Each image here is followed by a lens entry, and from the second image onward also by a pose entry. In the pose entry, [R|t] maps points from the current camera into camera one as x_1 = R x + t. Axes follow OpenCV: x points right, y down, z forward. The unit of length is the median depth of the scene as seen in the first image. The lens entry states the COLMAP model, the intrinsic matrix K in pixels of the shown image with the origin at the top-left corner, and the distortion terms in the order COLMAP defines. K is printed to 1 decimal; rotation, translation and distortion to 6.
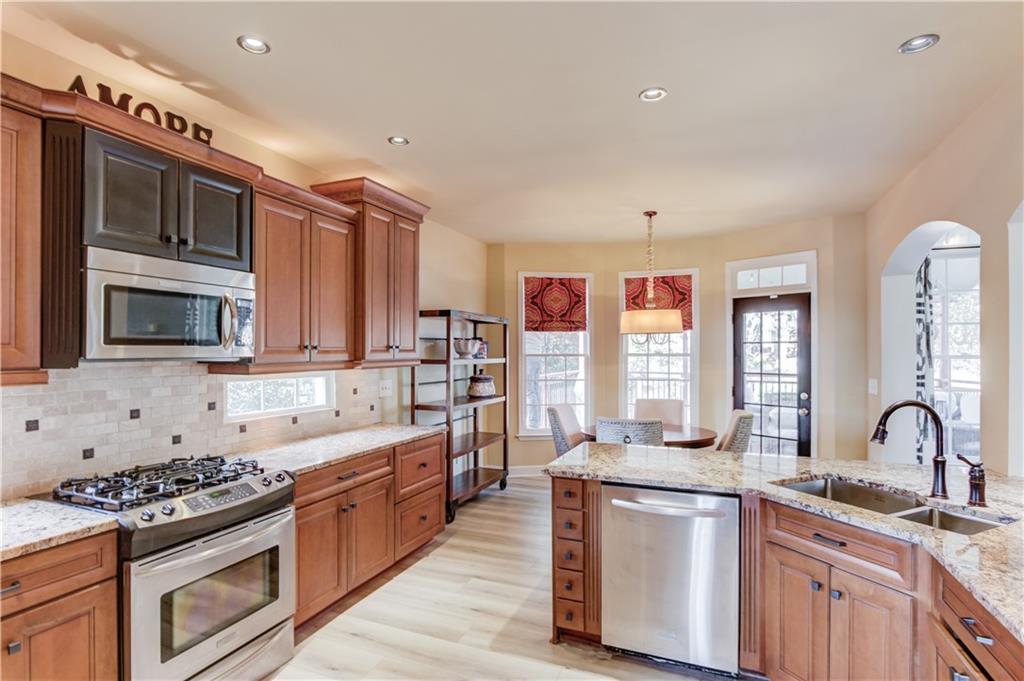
lens RADIAL K [[539.8, 0, 510.9], [0, 539.8, 346.8], [0, 0, 1]] dist [-0.003232, -0.000788]
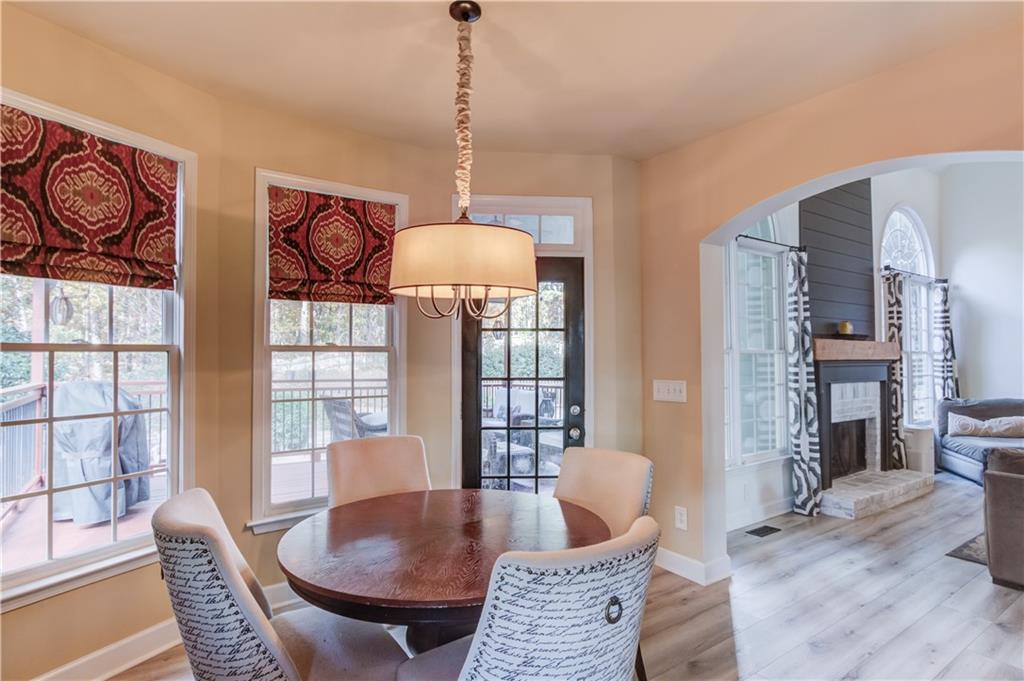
lens RADIAL K [[539.8, 0, 510.1], [0, 539.8, 342.1], [0, 0, 1]] dist [-0.003232, -0.000788]
pose [[0.579688, 0.018970, 0.814618, -0.046939], [-0.009401, 0.999818, -0.016593, 0.015599], [-0.814784, 0.001960, 0.579761, 0.559680]]
